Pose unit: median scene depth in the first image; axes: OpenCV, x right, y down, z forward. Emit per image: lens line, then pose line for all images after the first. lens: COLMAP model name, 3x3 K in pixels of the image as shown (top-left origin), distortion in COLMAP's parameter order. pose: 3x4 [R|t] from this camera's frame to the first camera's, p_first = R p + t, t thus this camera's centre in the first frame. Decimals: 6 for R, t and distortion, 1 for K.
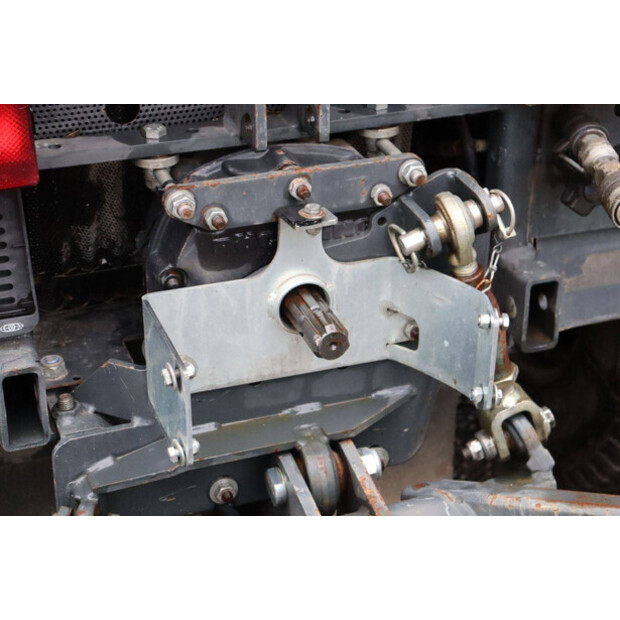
lens RADIAL K [[1454.2, 0, 310.0], [0, 1454.2, 310.0], [0, 0, 1]] dist [0.399899, -0.194826]
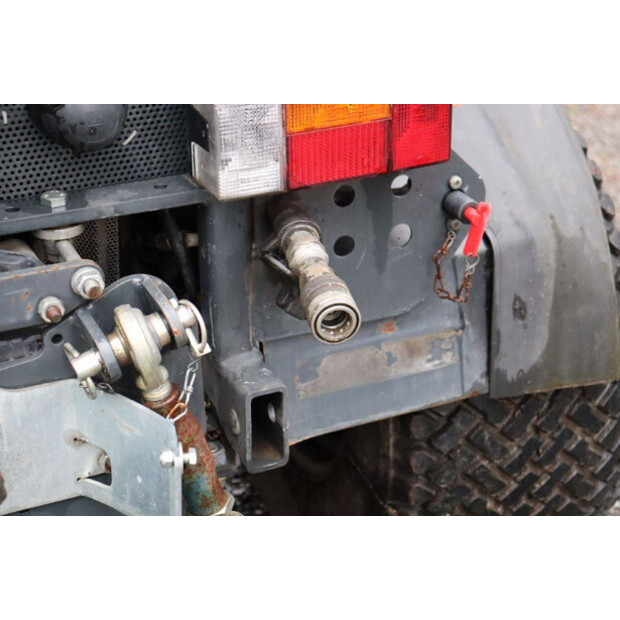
lens RADIAL K [[1454.2, 0, 310.0], [0, 1454.2, 310.0], [0, 0, 1]] dist [0.399899, -0.194826]
pose [[0.997028, -0.036678, 0.067752, 0.139477], [0.038061, 0.999090, -0.019239, -0.055953], [-0.066985, 0.021761, 0.997517, 0.135684]]
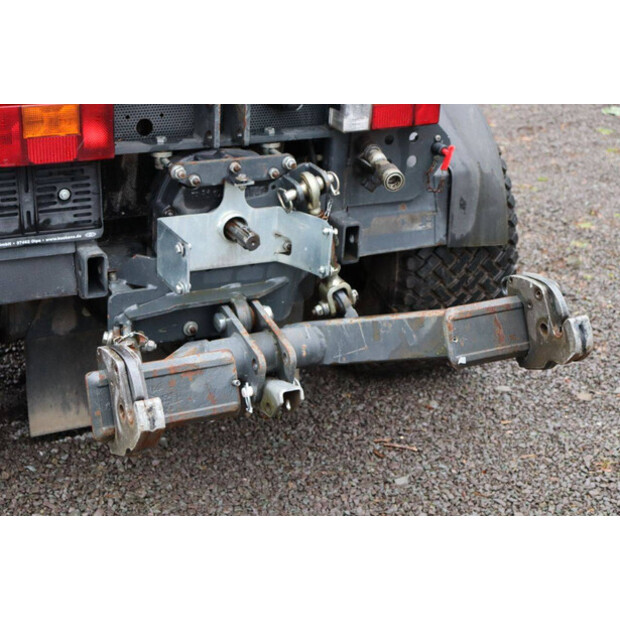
lens RADIAL K [[1319.0, 0, 310.0], [0, 1319.0, 310.0], [0, 0, 1]] dist [0.287371, 0.014145]
pose [[0.990616, 0.002425, 0.136656, -0.149290], [0.007706, 0.997261, -0.073559, 0.241386], [-0.136460, 0.073921, 0.987884, -0.788182]]
